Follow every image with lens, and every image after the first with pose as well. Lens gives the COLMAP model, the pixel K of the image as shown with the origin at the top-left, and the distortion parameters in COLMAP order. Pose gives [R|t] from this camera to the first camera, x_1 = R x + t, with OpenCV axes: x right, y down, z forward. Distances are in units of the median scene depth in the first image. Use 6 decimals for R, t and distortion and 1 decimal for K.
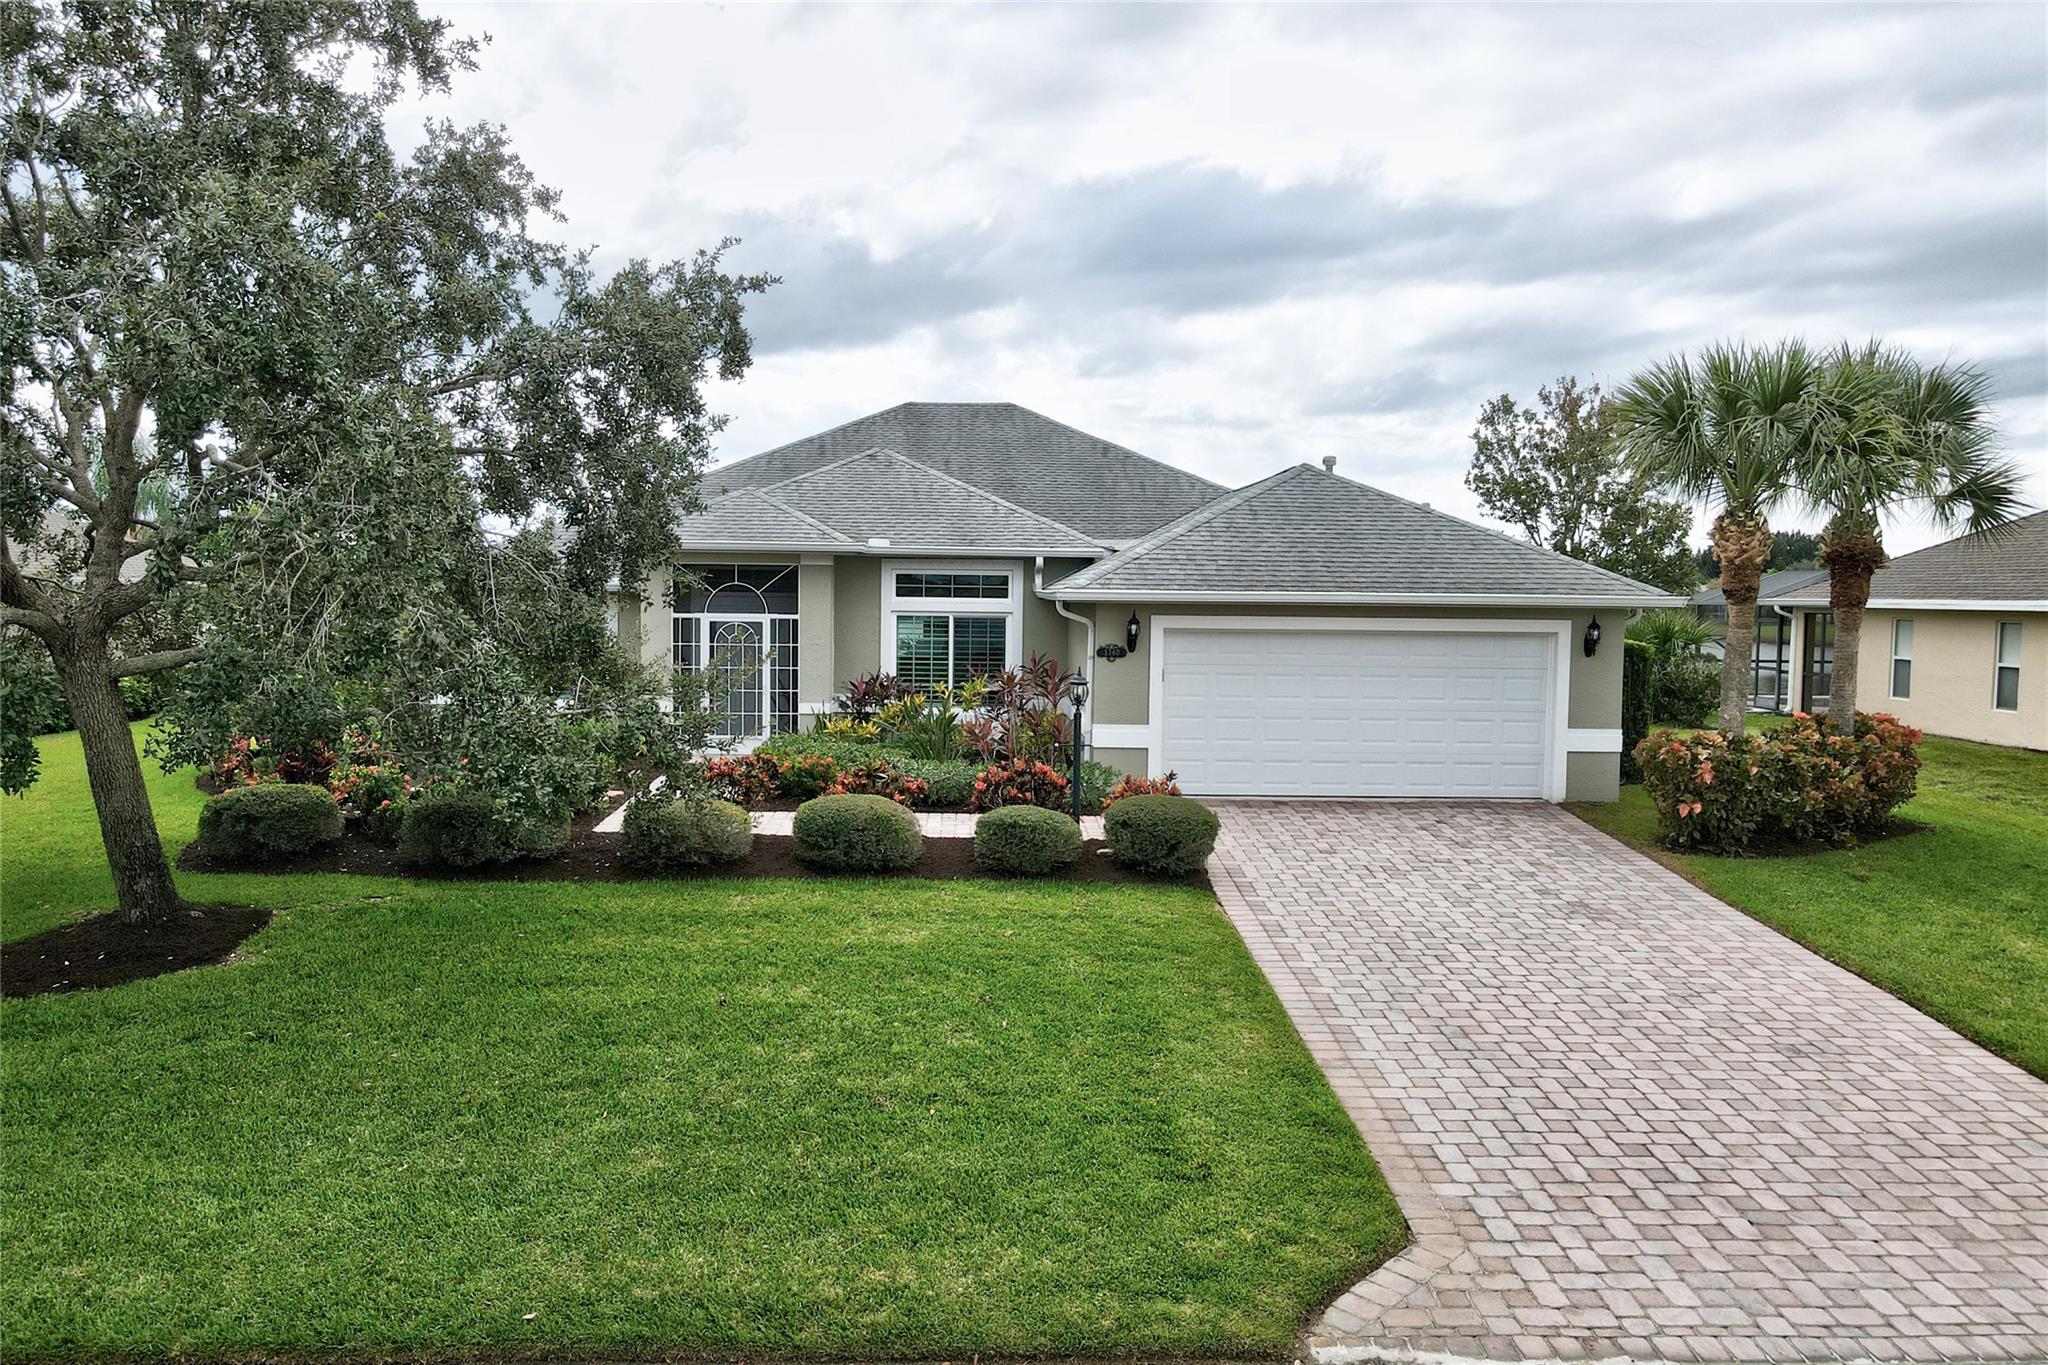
lens RADIAL K [[1501.4, 0, 1012.5], [0, 1501.4, 675.0], [0, 0, 1]] dist [0.010964, 0.005979]
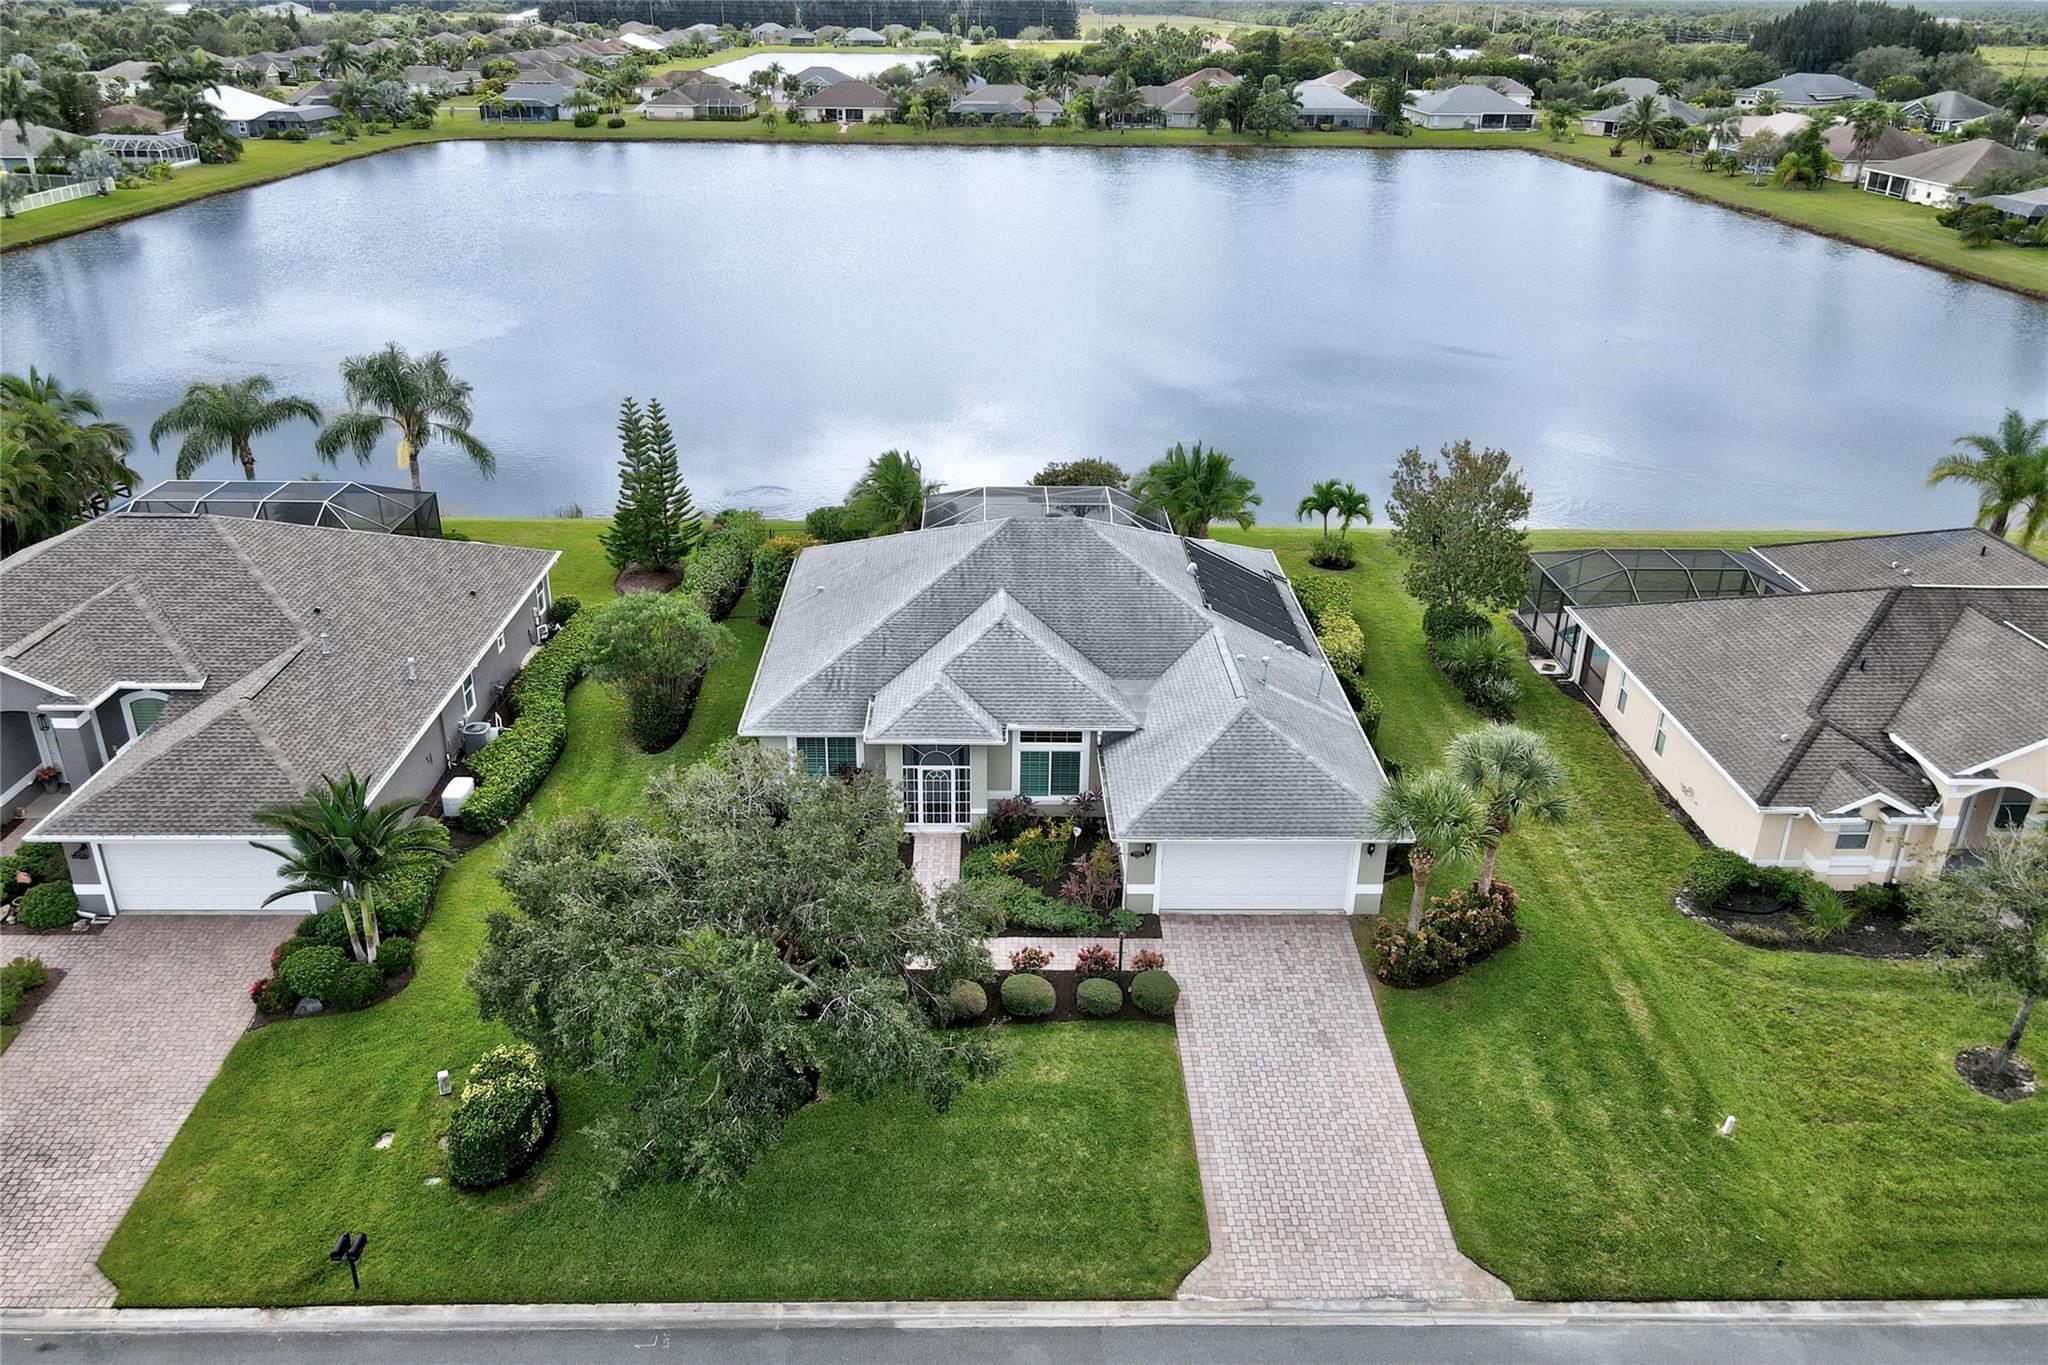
lens RADIAL K [[1501.4, 0, 1010.6], [0, 1501.4, 685.2], [0, 0, 1]] dist [0.010964, 0.005979]
pose [[0.999824, 0.001499, -0.018698, -0.110500], [0.005342, 0.932765, 0.360446, -1.544377], [0.017981, -0.360483, 0.932592, -1.341510]]
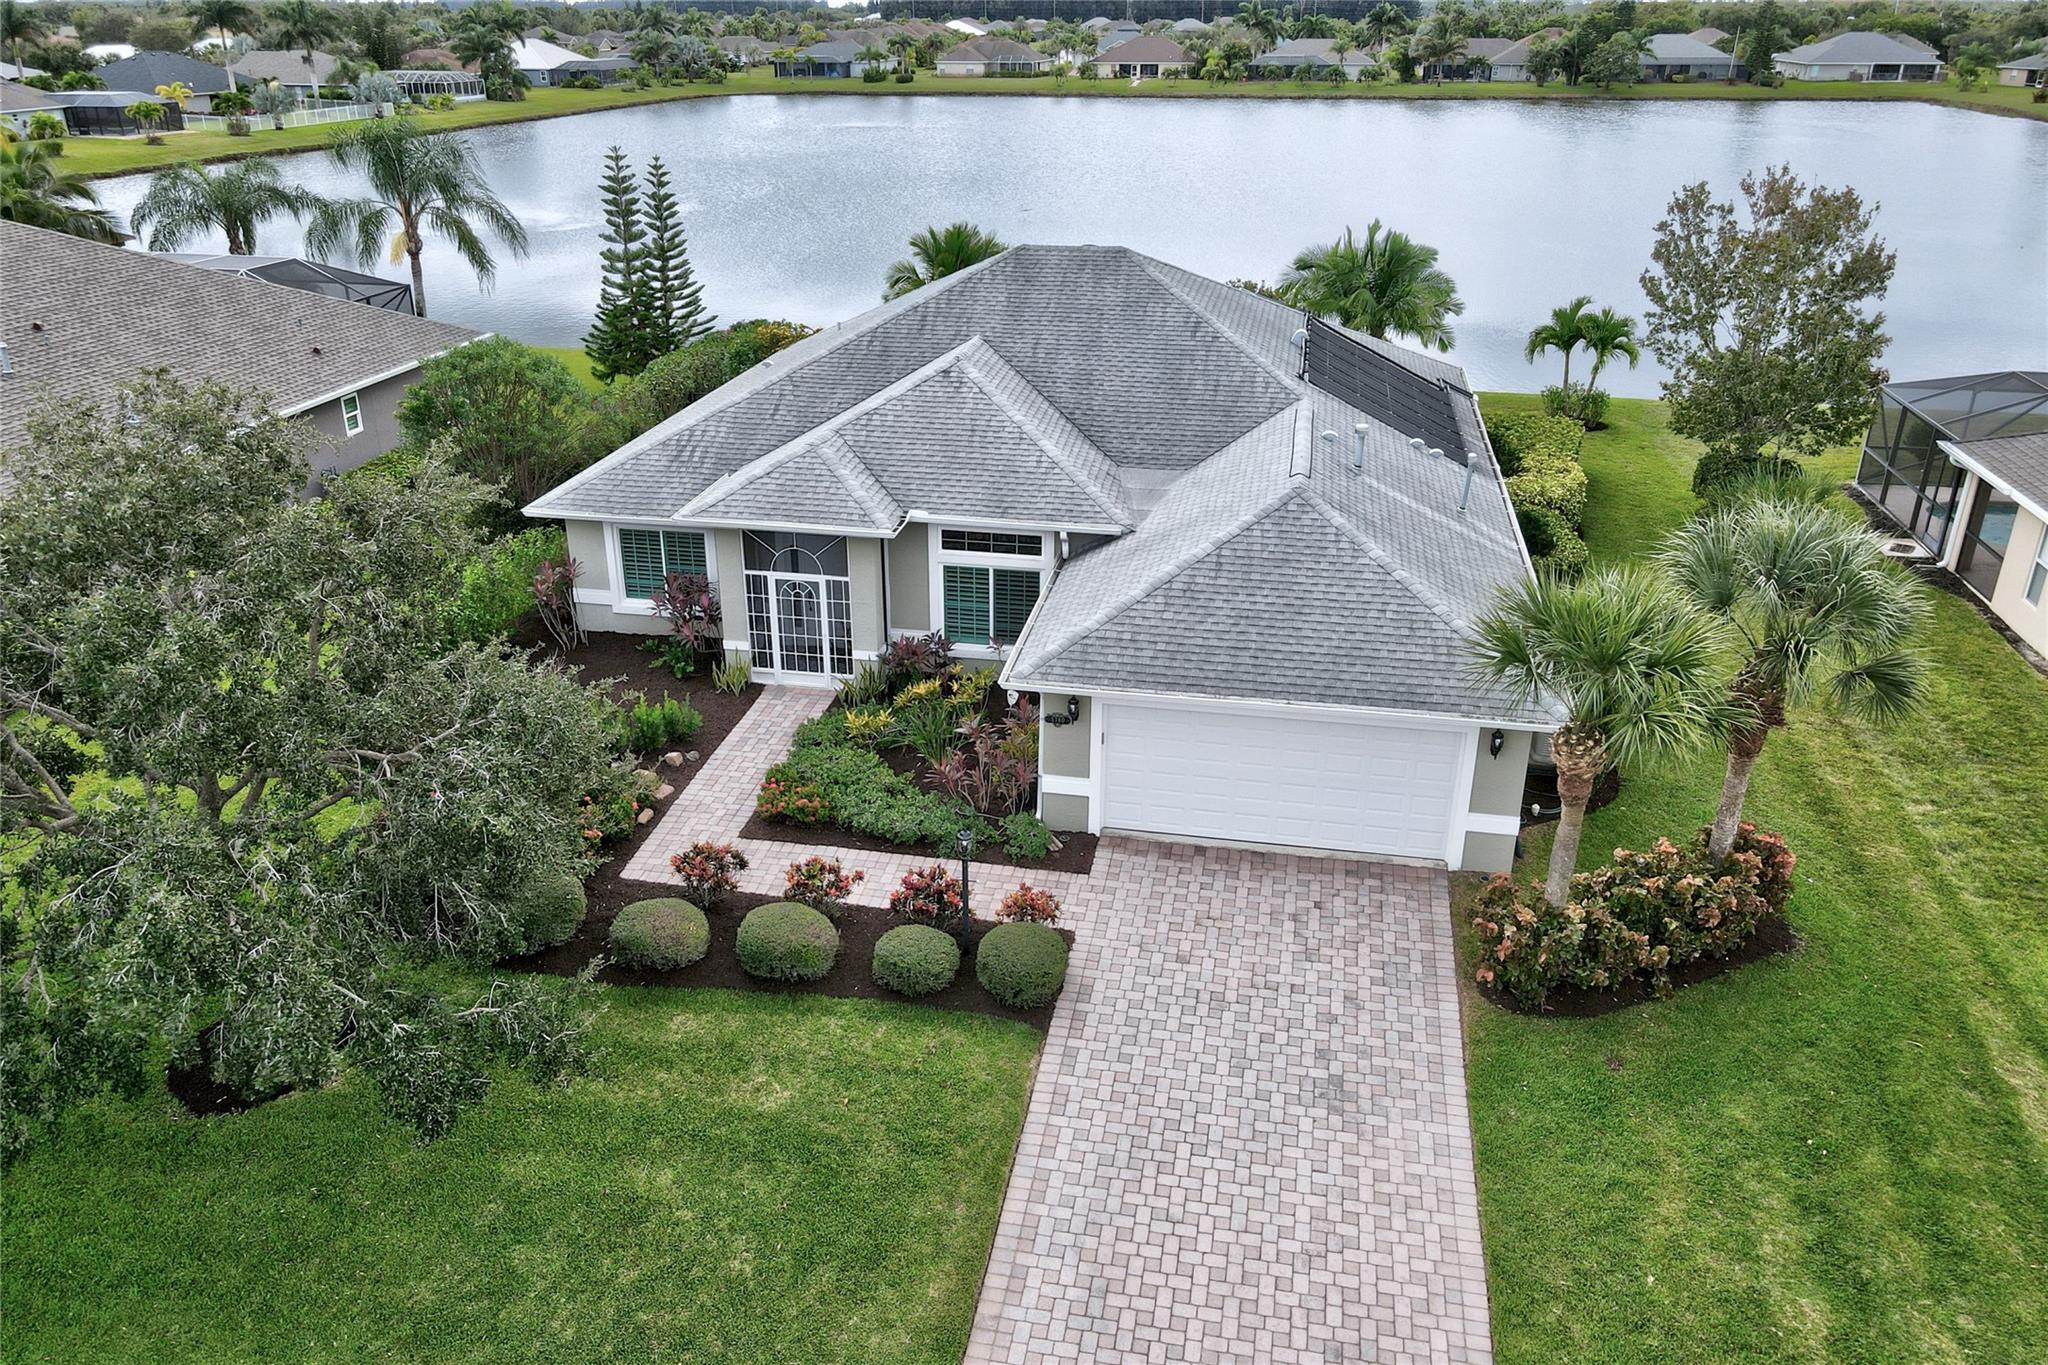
lens RADIAL K [[1501.4, 0, 1010.9], [0, 1501.4, 690.9], [0, 0, 1]] dist [0.010964, 0.005979]
pose [[0.974737, 0.077584, -0.209446, 0.424339], [0.002413, 0.934020, 0.357213, -0.700972], [0.223341, -0.348694, 0.910237, -0.068427]]
